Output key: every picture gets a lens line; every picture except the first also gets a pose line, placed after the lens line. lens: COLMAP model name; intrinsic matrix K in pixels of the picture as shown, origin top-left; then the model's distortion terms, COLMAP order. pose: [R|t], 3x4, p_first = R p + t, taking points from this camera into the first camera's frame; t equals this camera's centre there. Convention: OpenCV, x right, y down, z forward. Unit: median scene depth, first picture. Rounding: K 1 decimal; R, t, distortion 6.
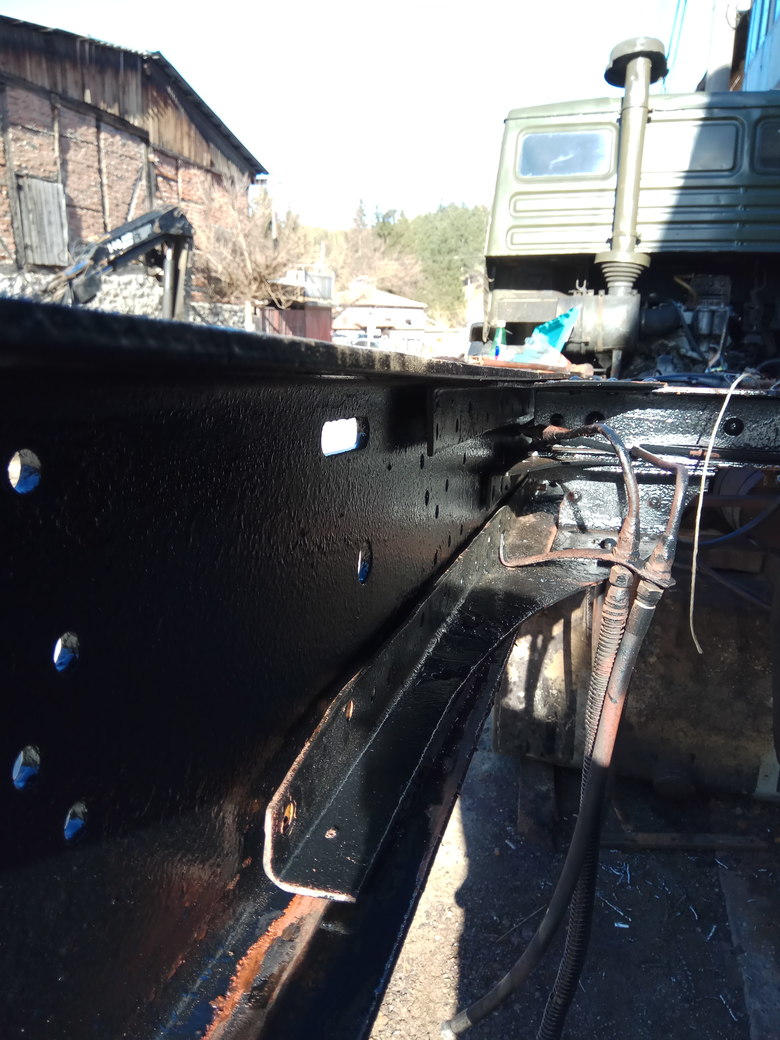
lens RADIAL K [[800.4, 0, 387.7], [0, 800.4, 525.1], [0, 0, 1]] dist [0.088752, -0.131336]
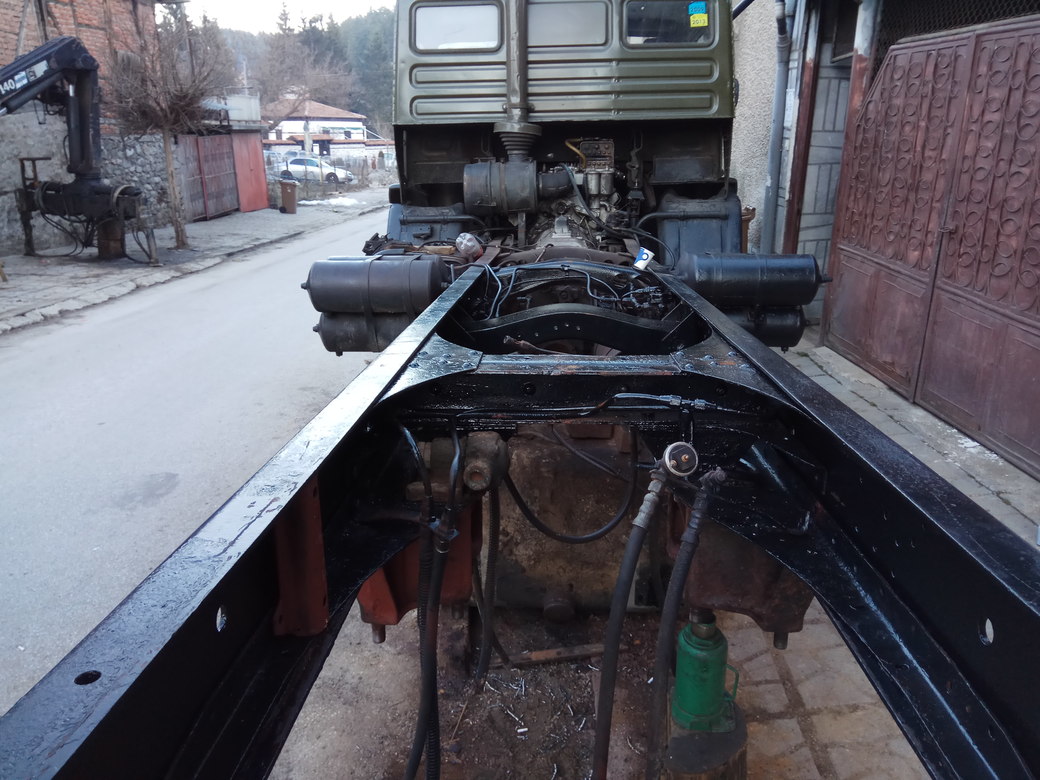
lens RADIAL K [[800.4, 0, 519.7], [0, 800.4, 394.5], [0, 0, 1]] dist [0.088752, -0.131336]
pose [[0.975210, -0.089817, 0.202235, 0.033772], [0.075226, 0.994054, 0.078729, -0.056801], [-0.208103, -0.061564, 0.976167, -0.092422]]
